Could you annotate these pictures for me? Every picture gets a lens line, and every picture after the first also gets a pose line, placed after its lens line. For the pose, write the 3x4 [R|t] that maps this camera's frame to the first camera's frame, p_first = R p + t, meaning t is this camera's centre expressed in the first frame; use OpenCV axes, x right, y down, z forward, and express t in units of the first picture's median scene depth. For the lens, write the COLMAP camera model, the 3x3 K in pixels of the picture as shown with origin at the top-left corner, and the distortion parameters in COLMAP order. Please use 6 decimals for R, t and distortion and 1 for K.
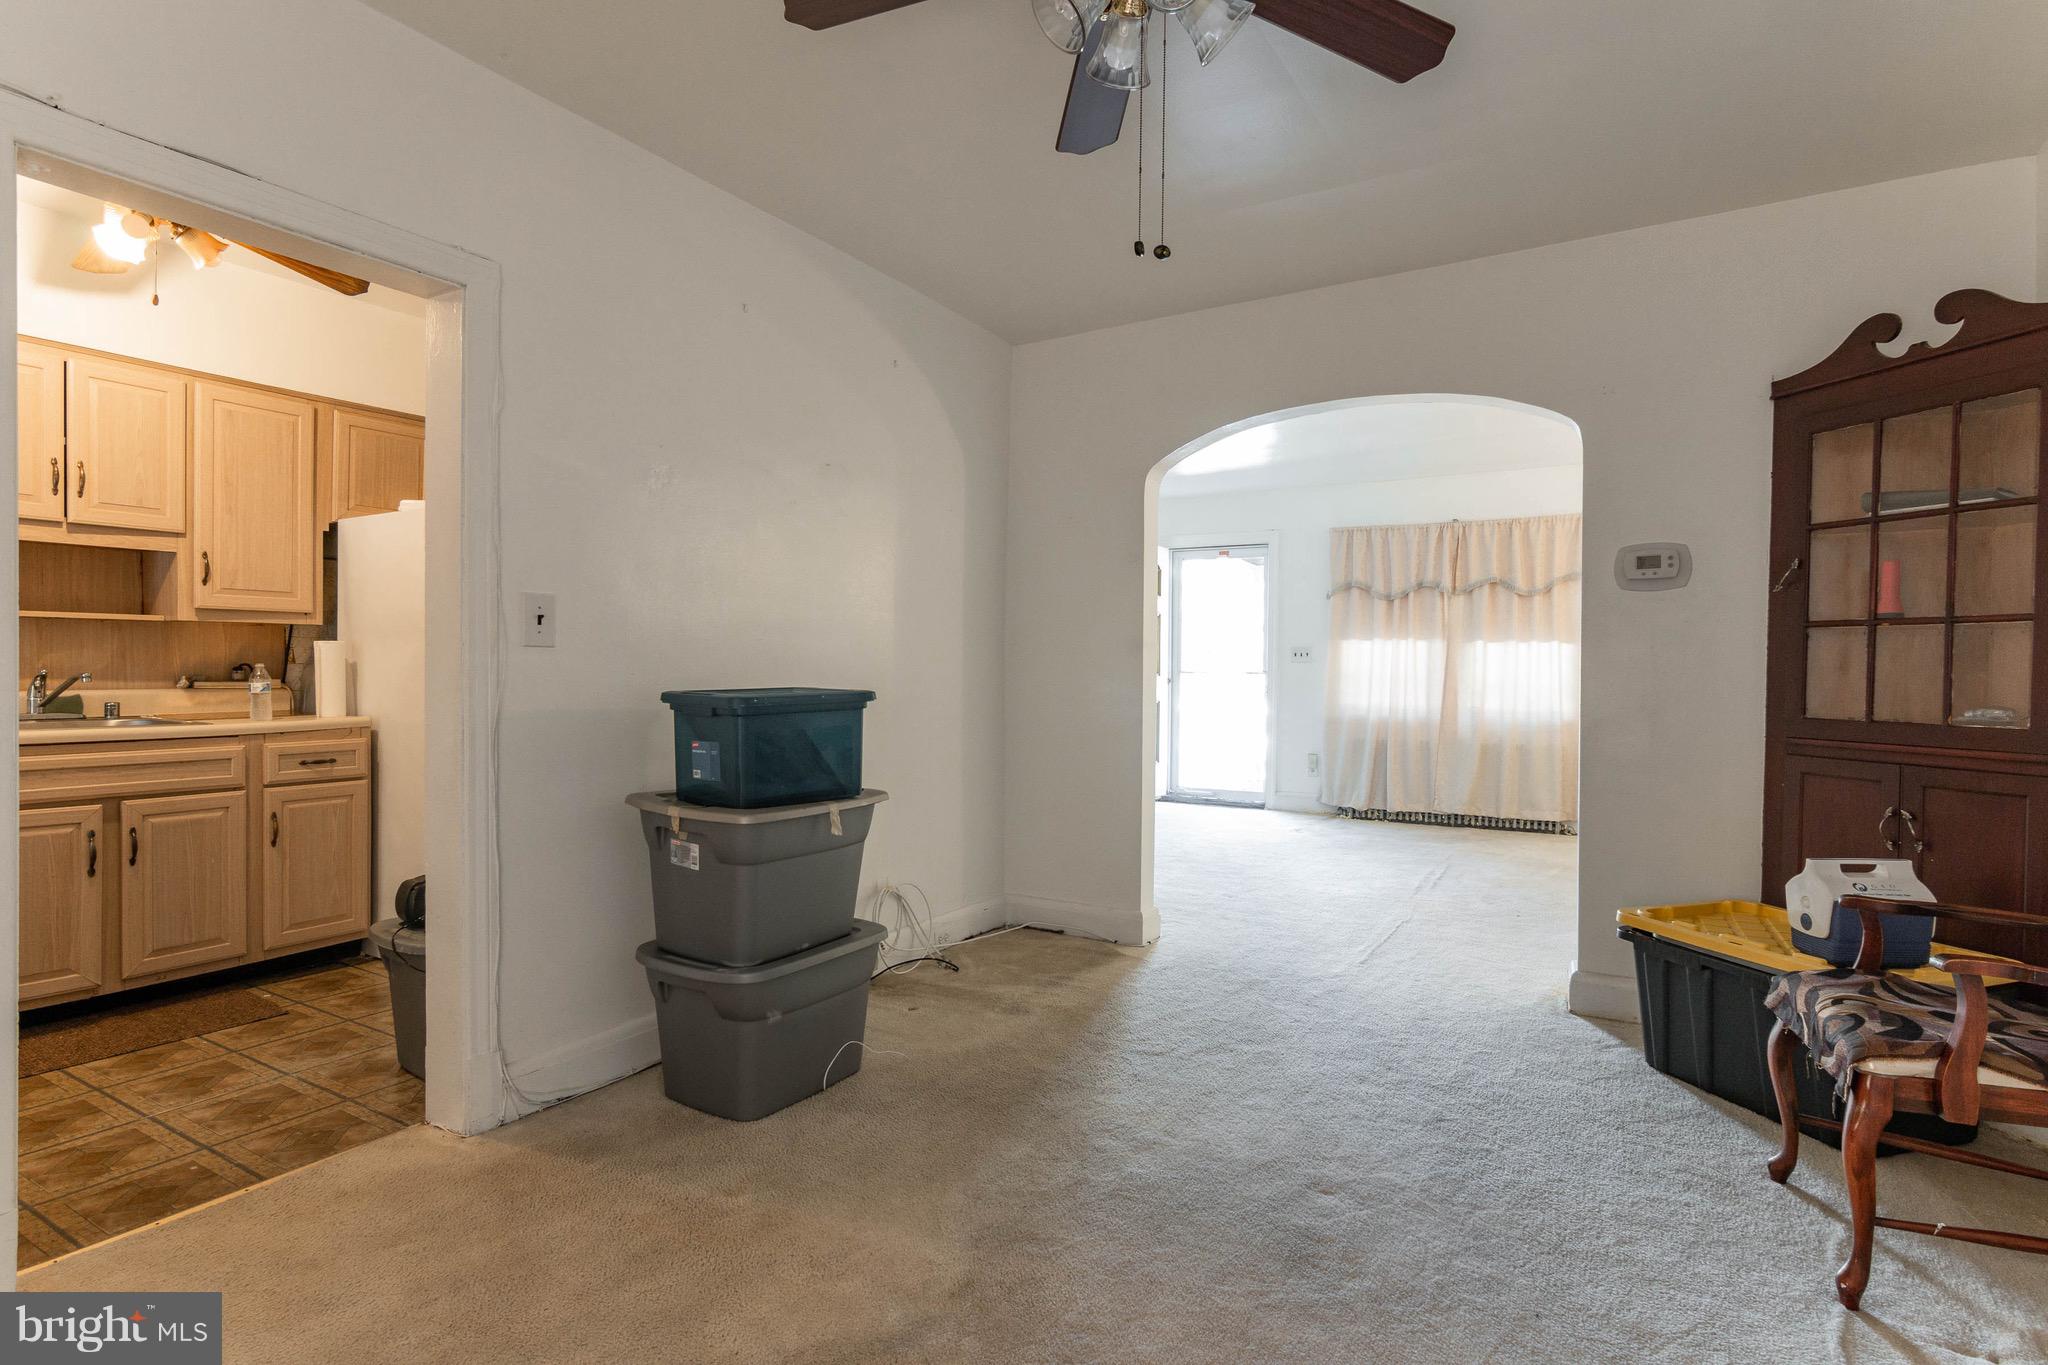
lens RADIAL K [[1036.8, 0, 1023.9], [0, 1036.8, 682.7], [0, 0, 1]] dist [-0.003079, -0.000093]
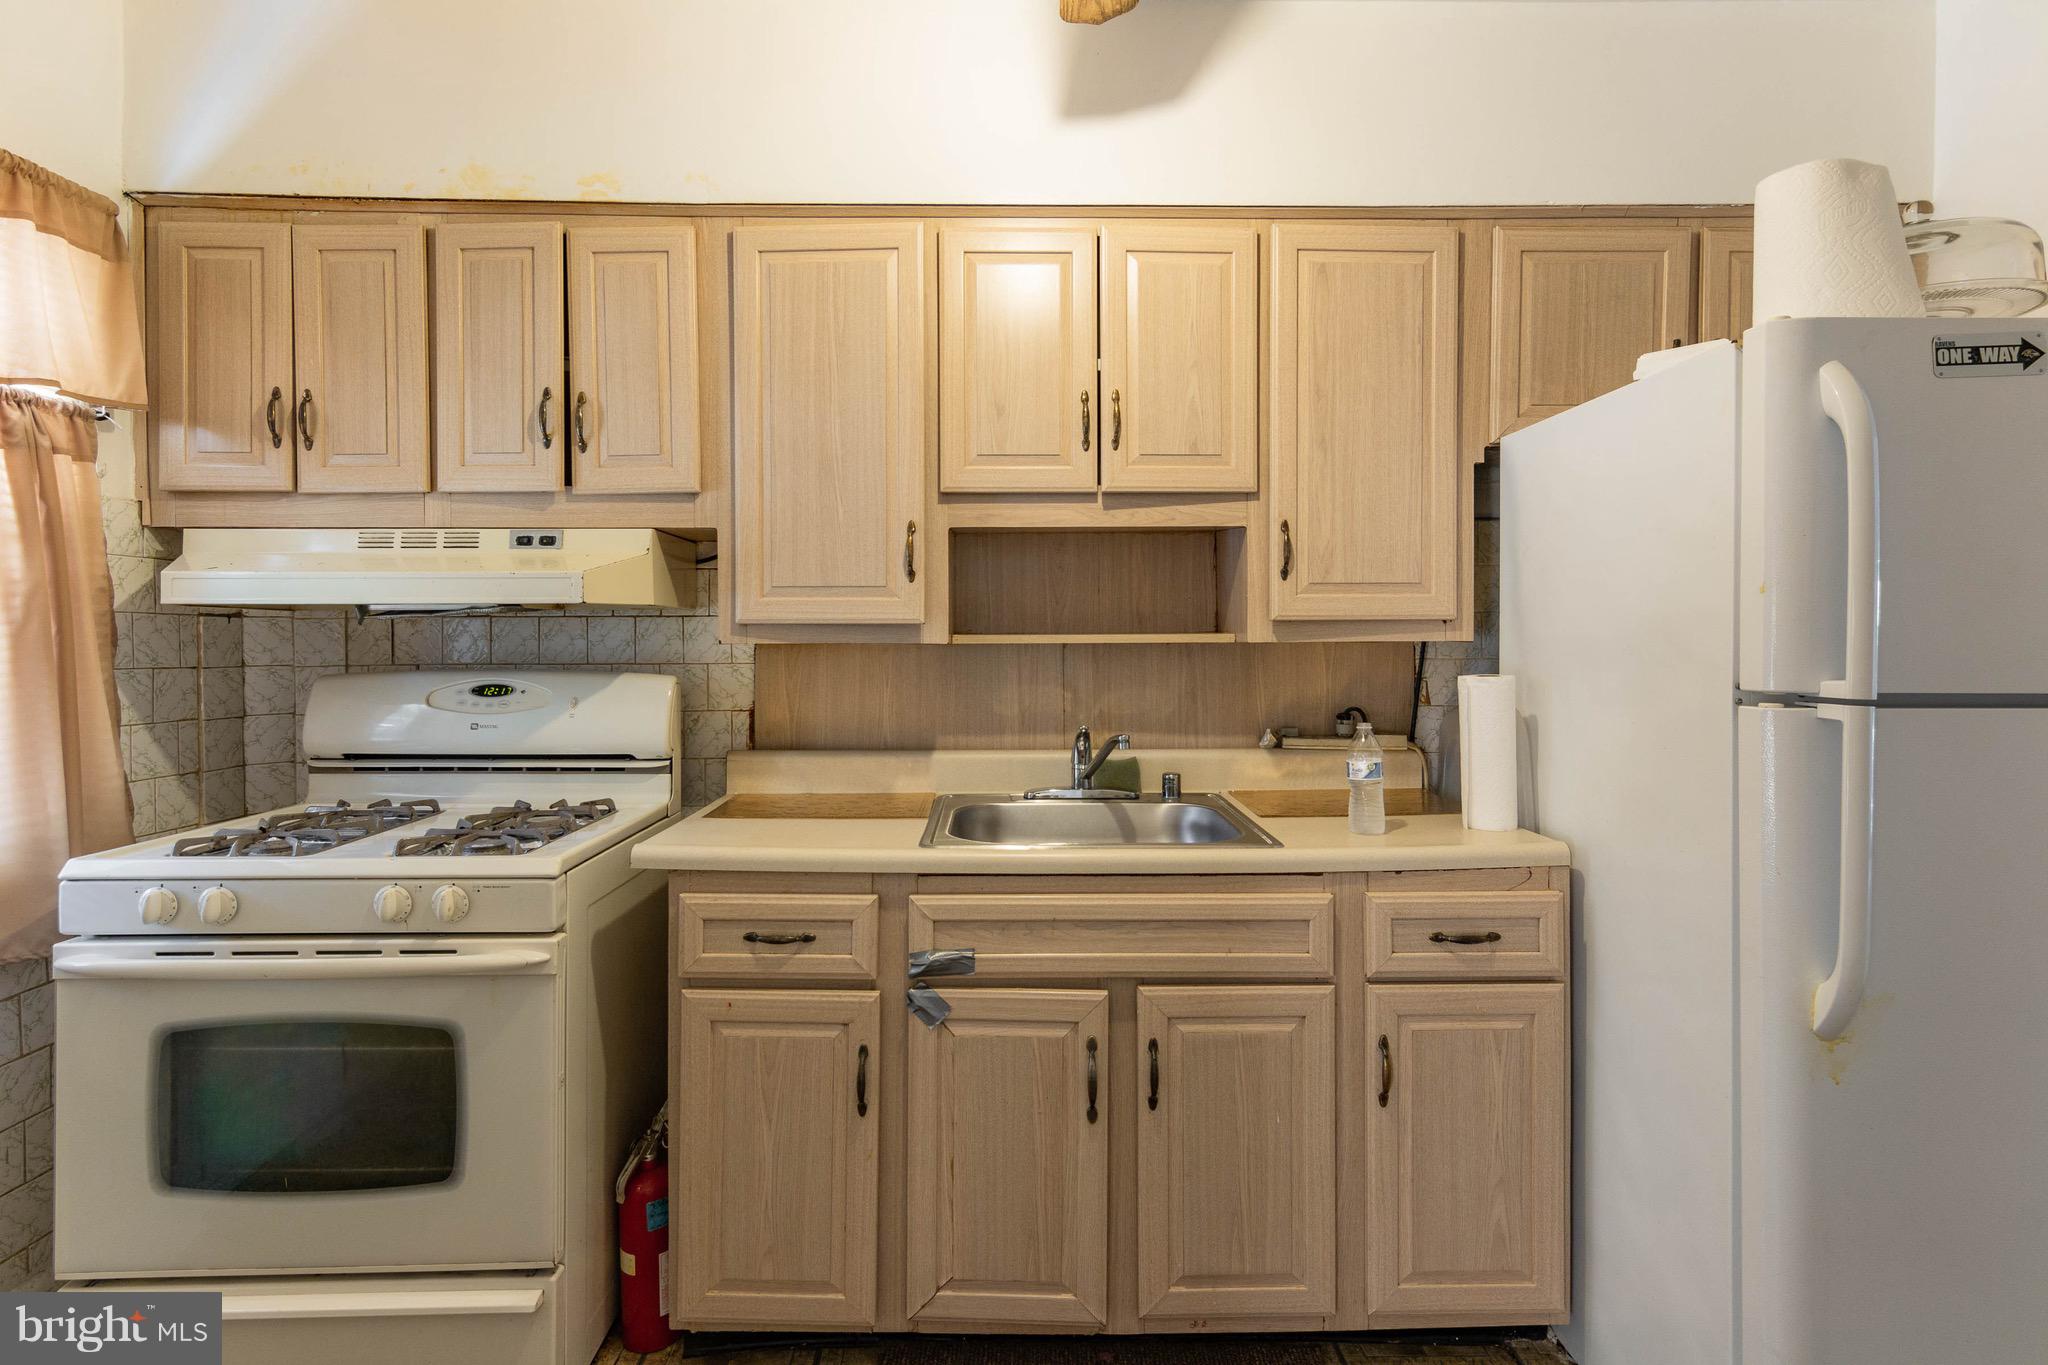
lens RADIAL K [[1027.2, 0, 1018.9], [0, 1027.2, 641.3], [0, 0, 1]] dist [0.003175, 0.000575]
pose [[0.531150, -0.009440, -0.847225, -0.392657], [-0.006093, 0.999870, -0.014960, -0.051202], [0.847256, 0.013108, 0.531024, 0.578411]]
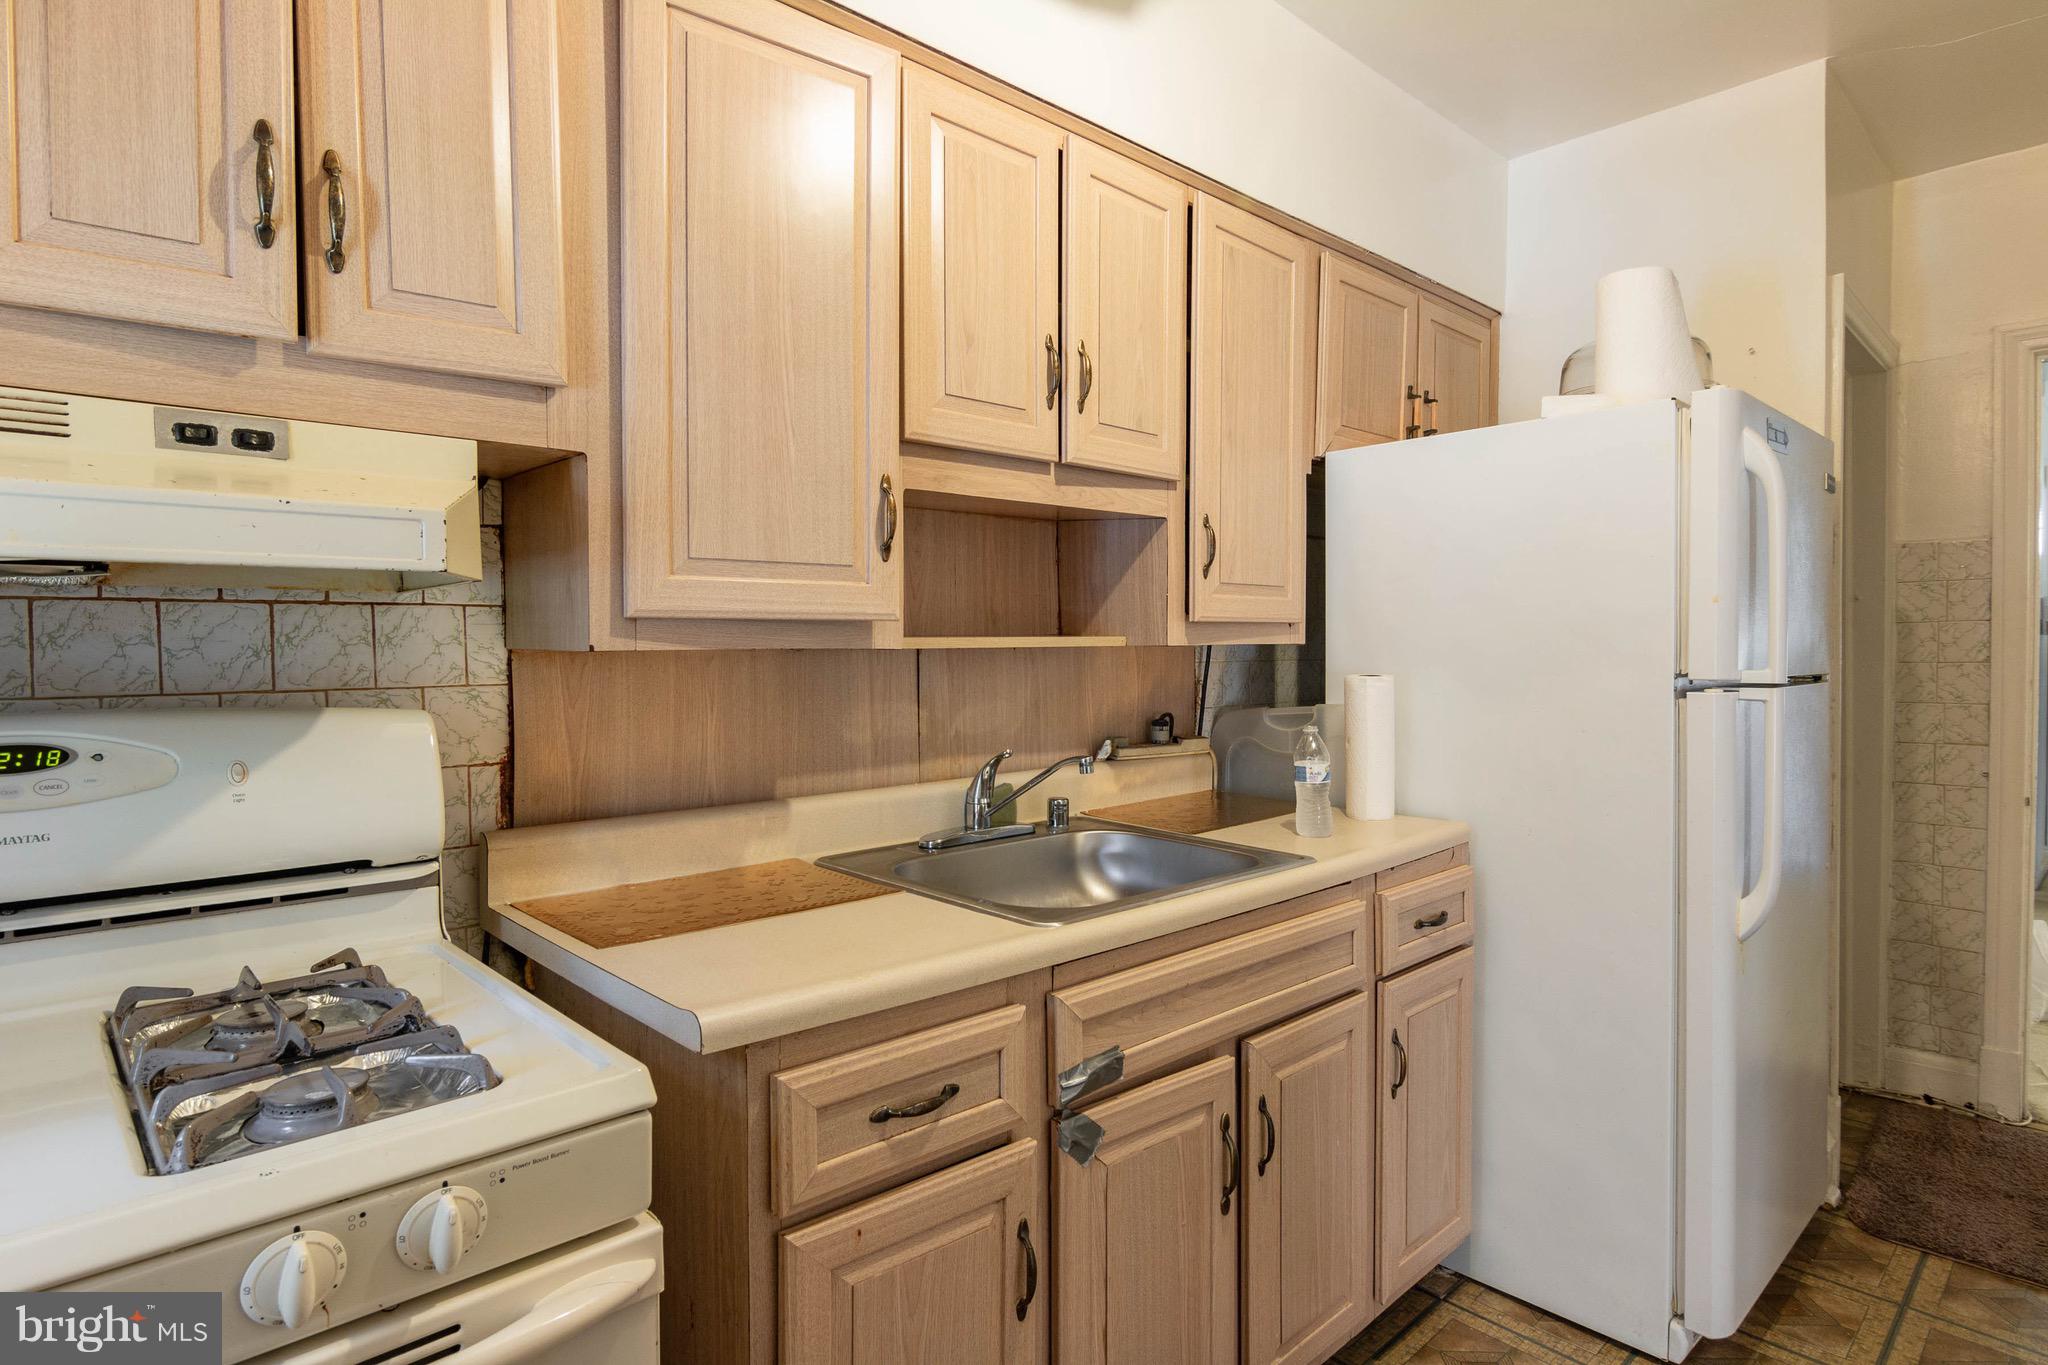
lens RADIAL K [[1091.5, 0, 1017.2], [0, 1091.5, 670.0], [0, 0, 1]] dist [-0.006544, -0.000537]
pose [[0.961740, -0.009838, -0.273788, -0.734166], [0.011819, 0.999915, 0.005586, -0.051498], [0.273709, -0.008608, 0.961774, 0.435507]]
